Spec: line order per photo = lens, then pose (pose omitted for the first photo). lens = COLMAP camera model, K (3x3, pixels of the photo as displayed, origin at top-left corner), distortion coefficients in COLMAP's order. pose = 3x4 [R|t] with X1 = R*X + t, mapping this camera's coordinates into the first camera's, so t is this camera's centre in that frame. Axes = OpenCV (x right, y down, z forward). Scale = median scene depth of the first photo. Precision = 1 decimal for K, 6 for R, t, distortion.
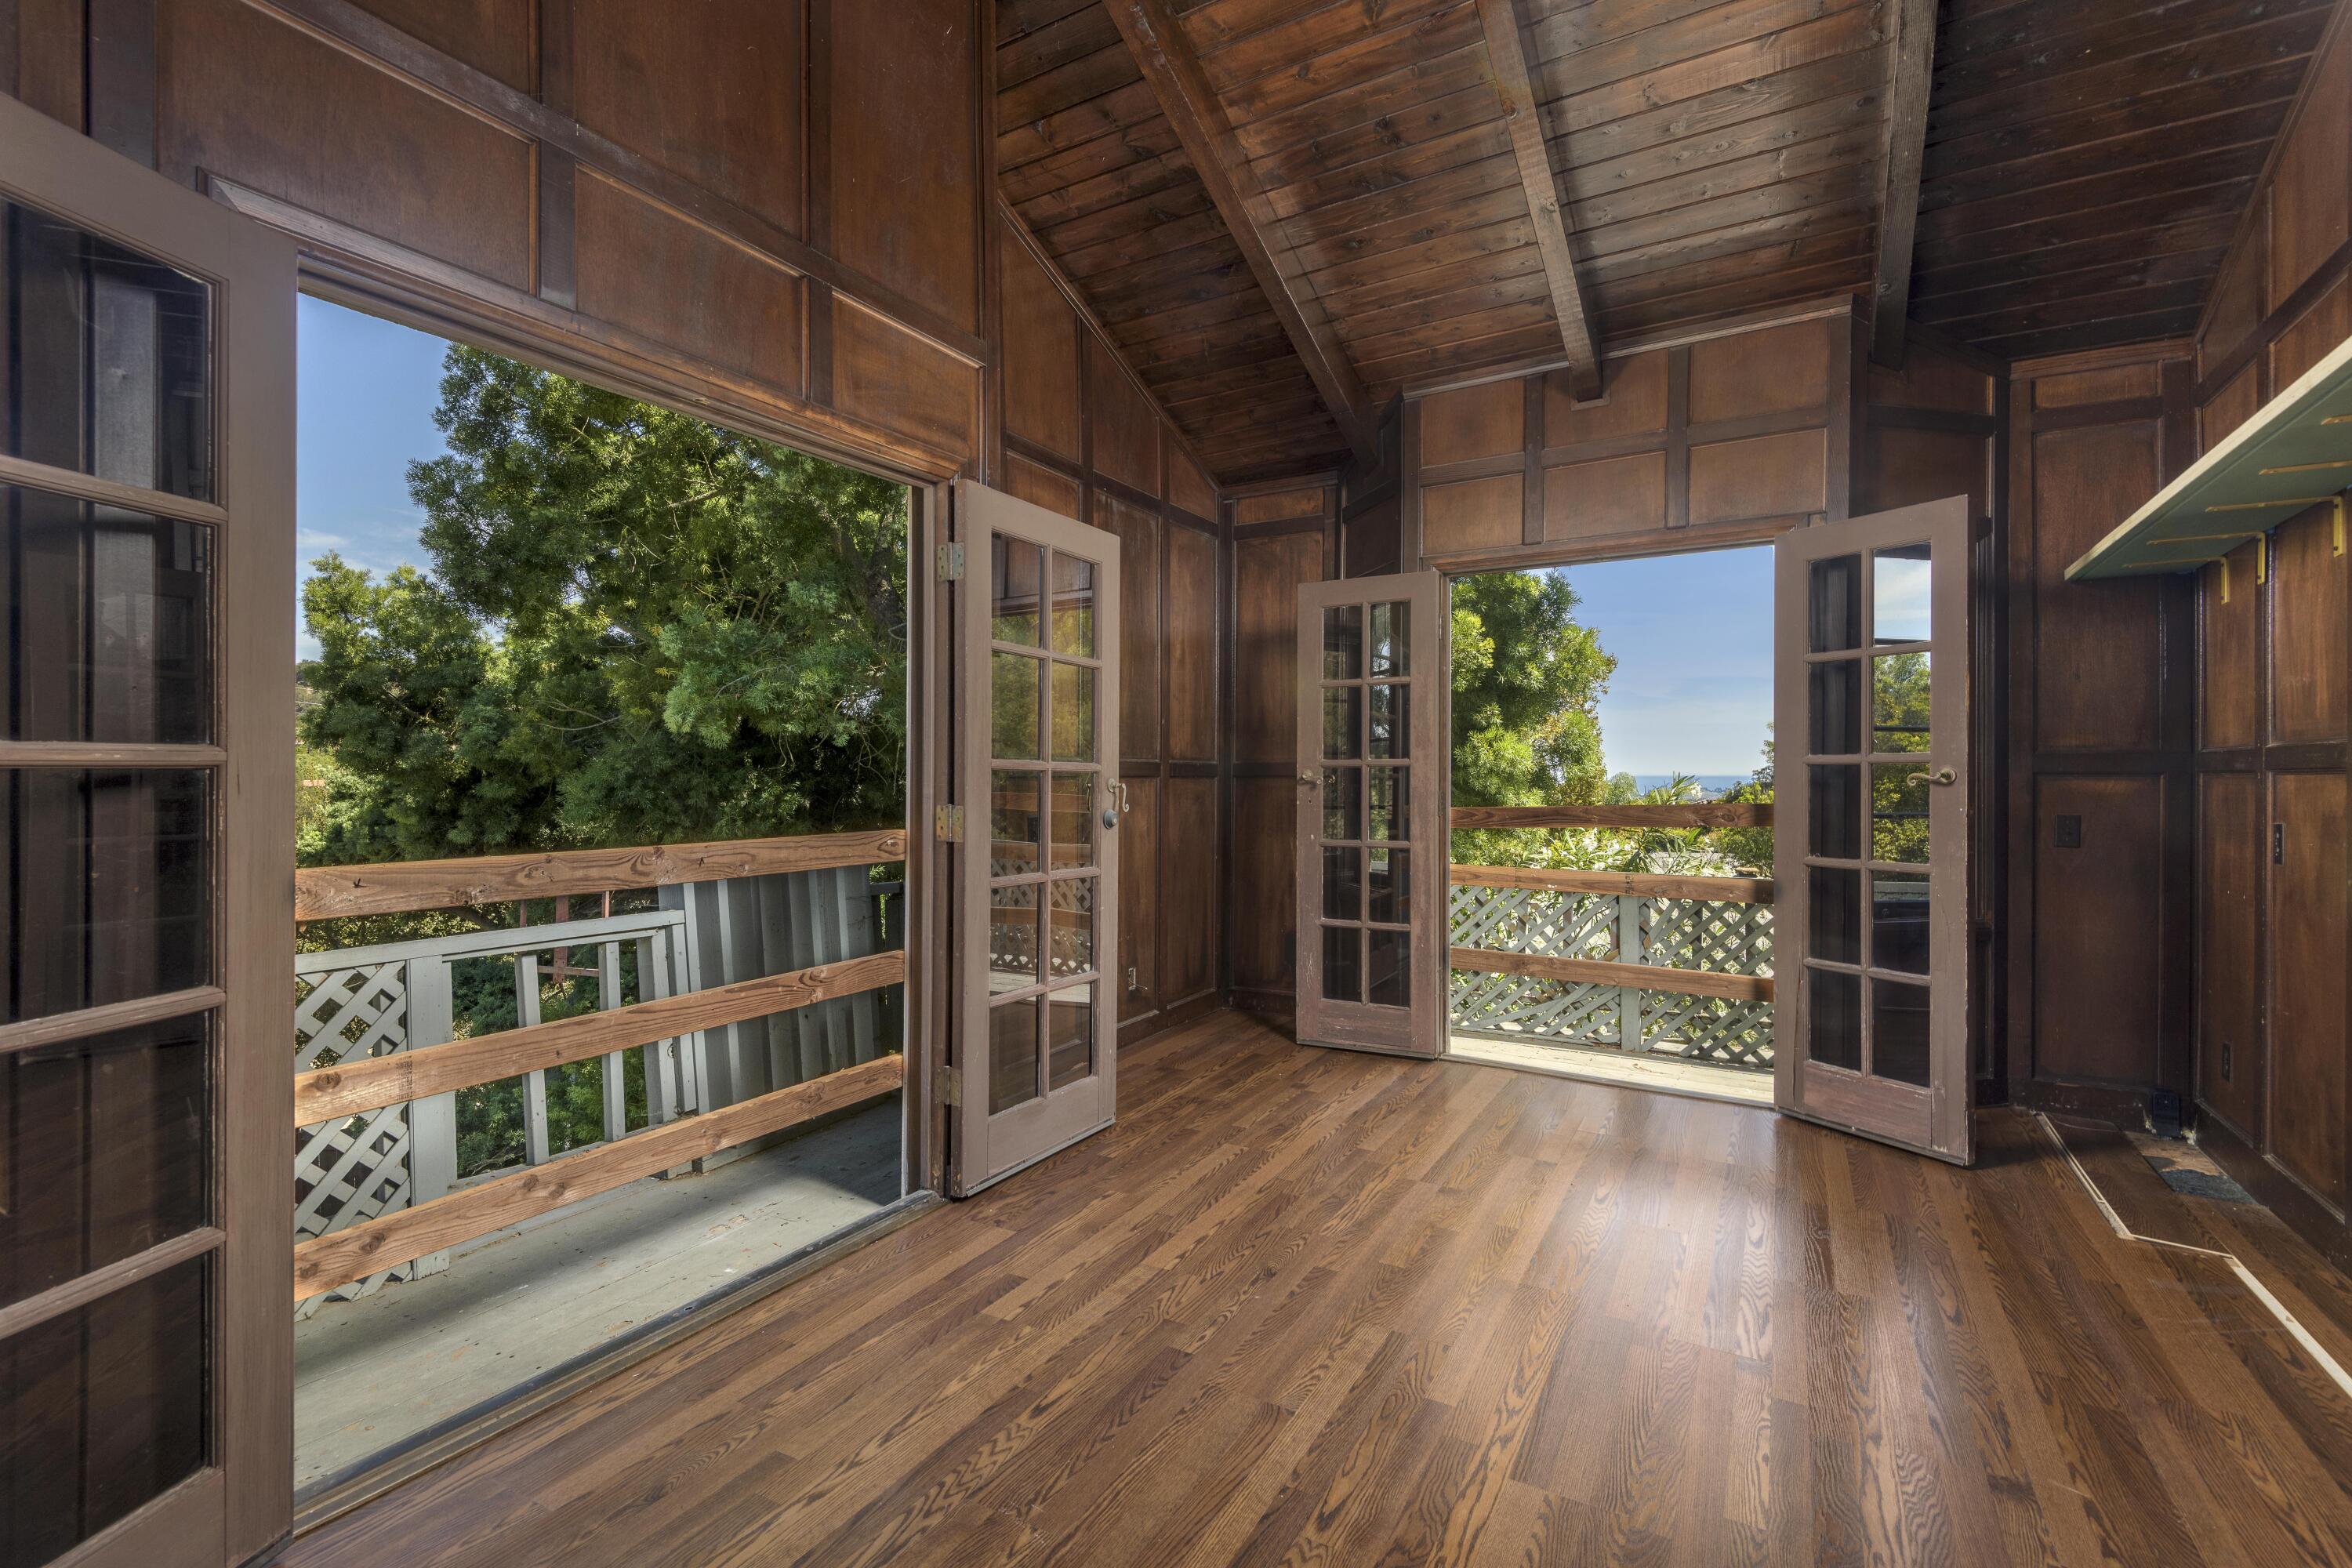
lens RADIAL K [[1078.2, 0, 1163.9], [0, 1078.2, 778.7], [0, 0, 1]] dist [0.001103, 0.000107]
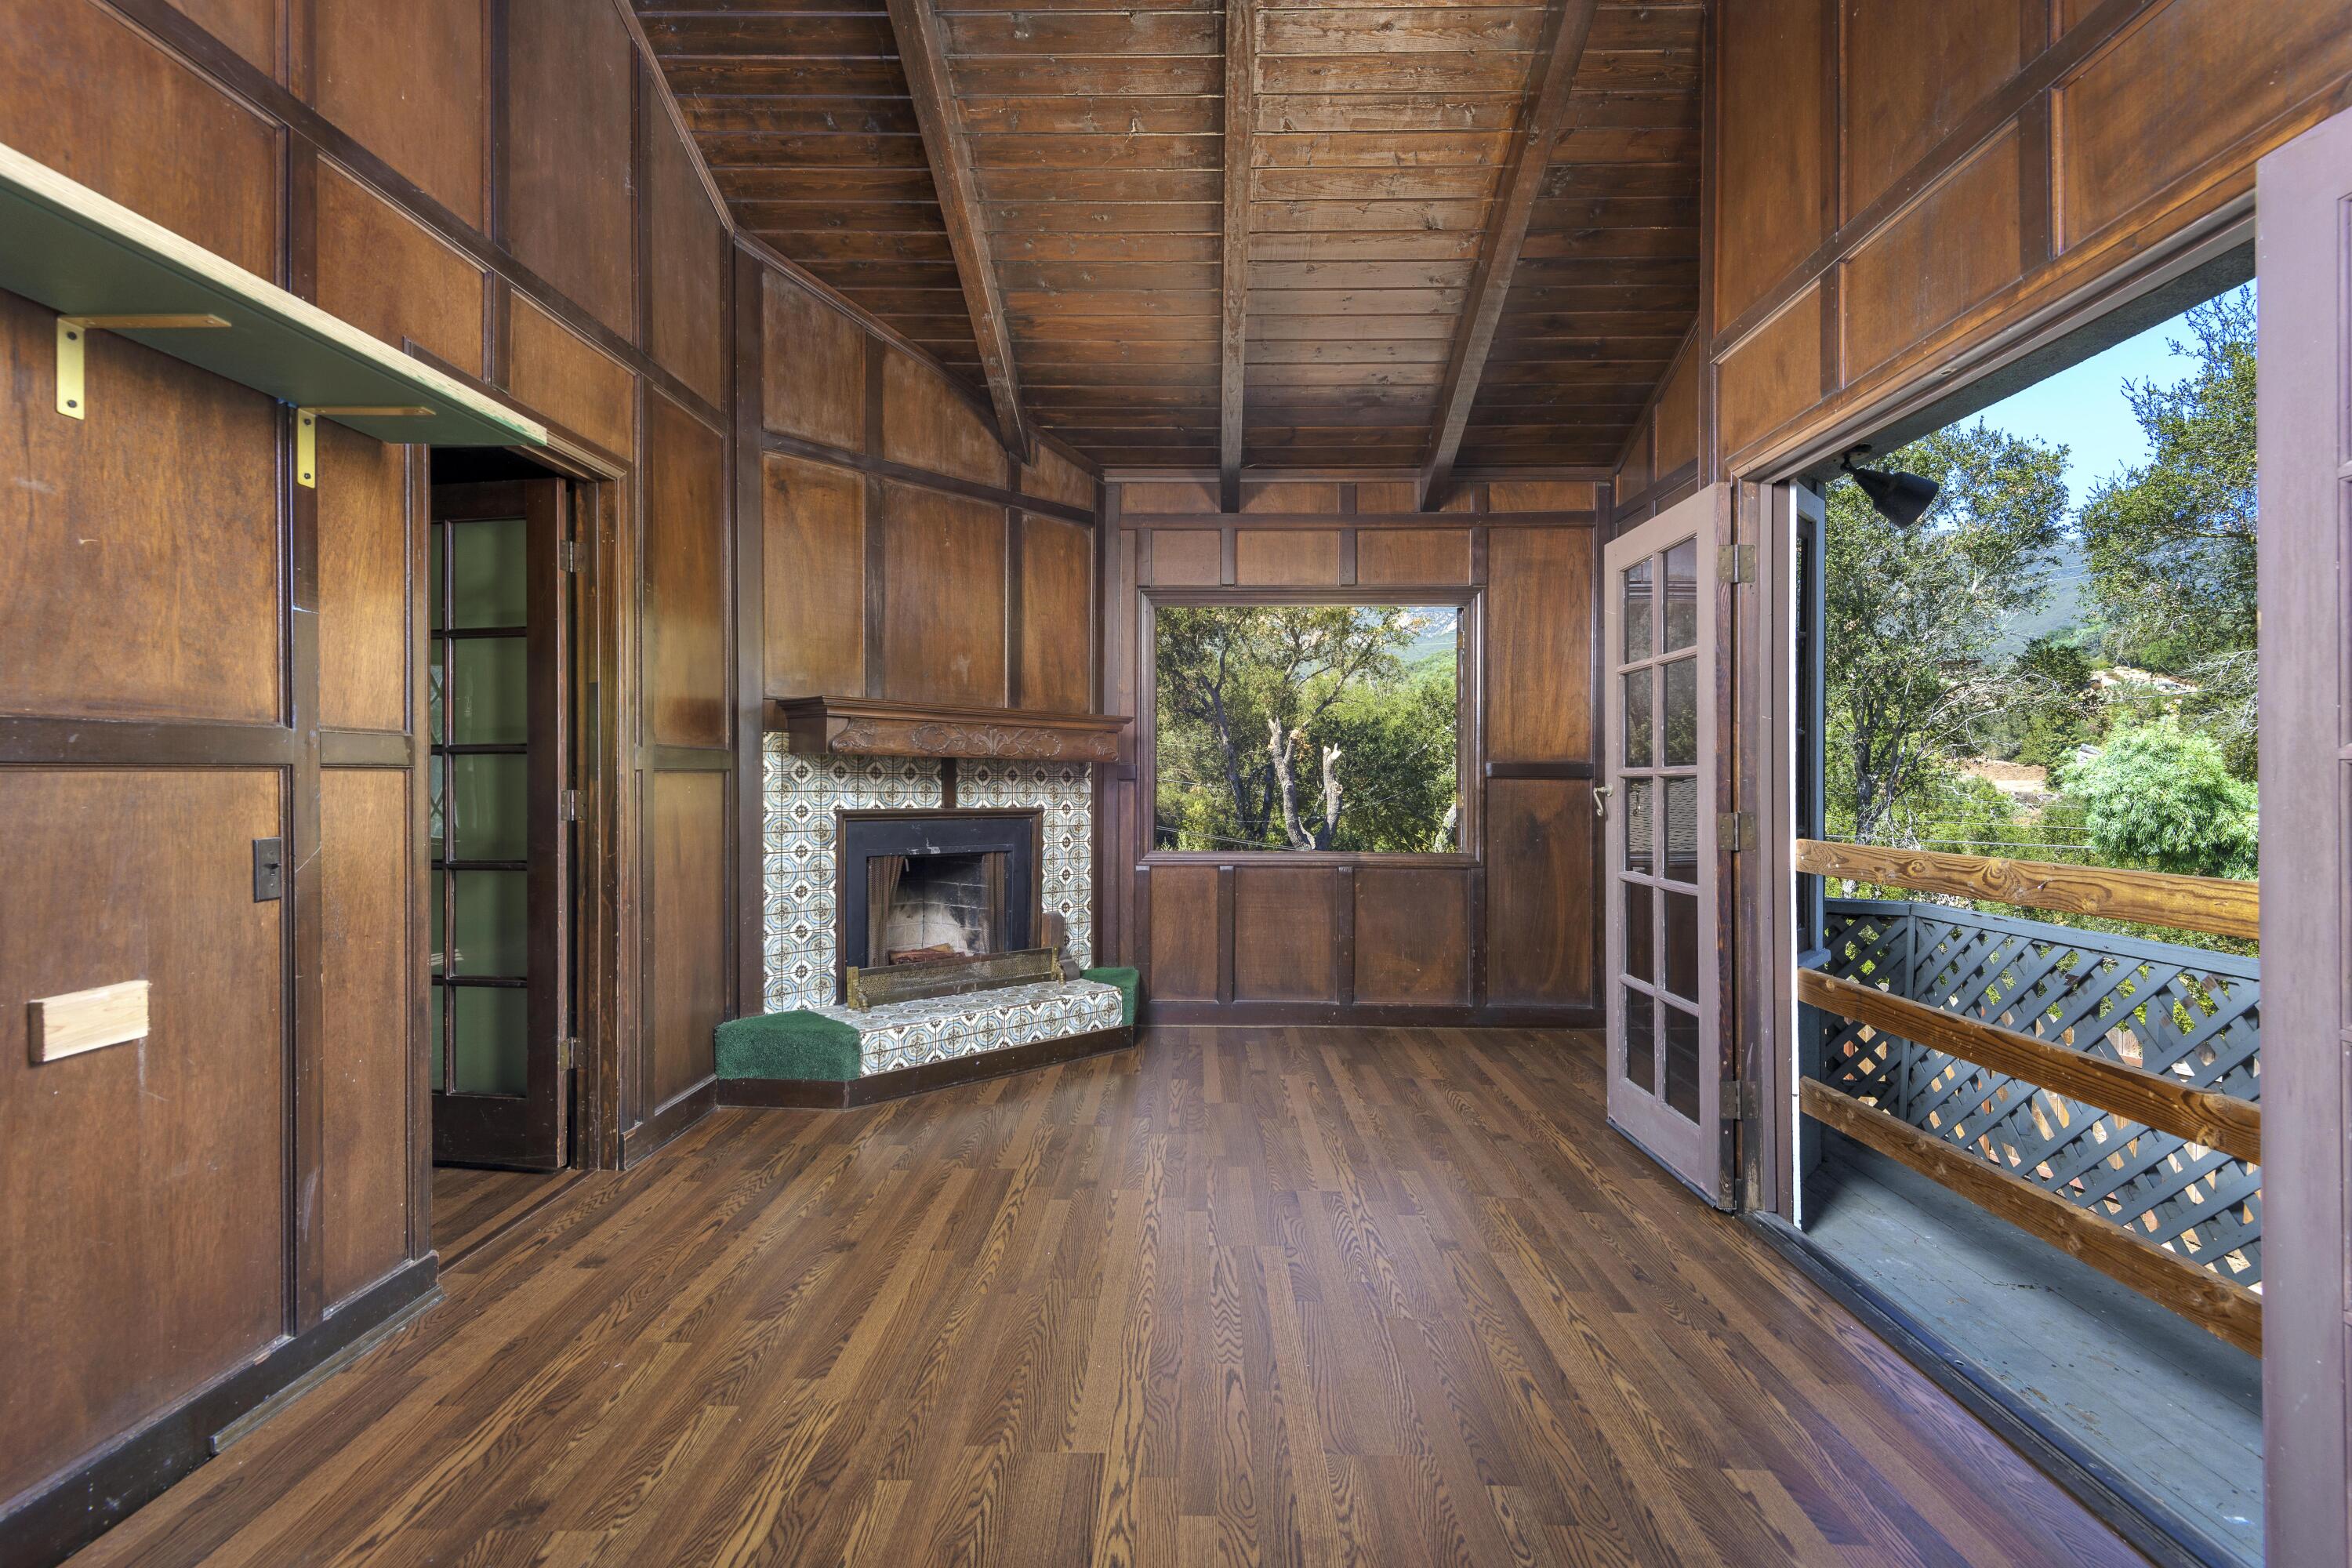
lens RADIAL K [[1078.2, 0, 1167.6], [0, 1078.2, 783.0], [0, 0, 1]] dist [0.001103, 0.000107]
pose [[-0.876800, -0.004014, -0.480838, 0.616587], [-0.009881, 0.999904, 0.009672, -0.002368], [0.480753, 0.013232, -0.876756, 1.549583]]
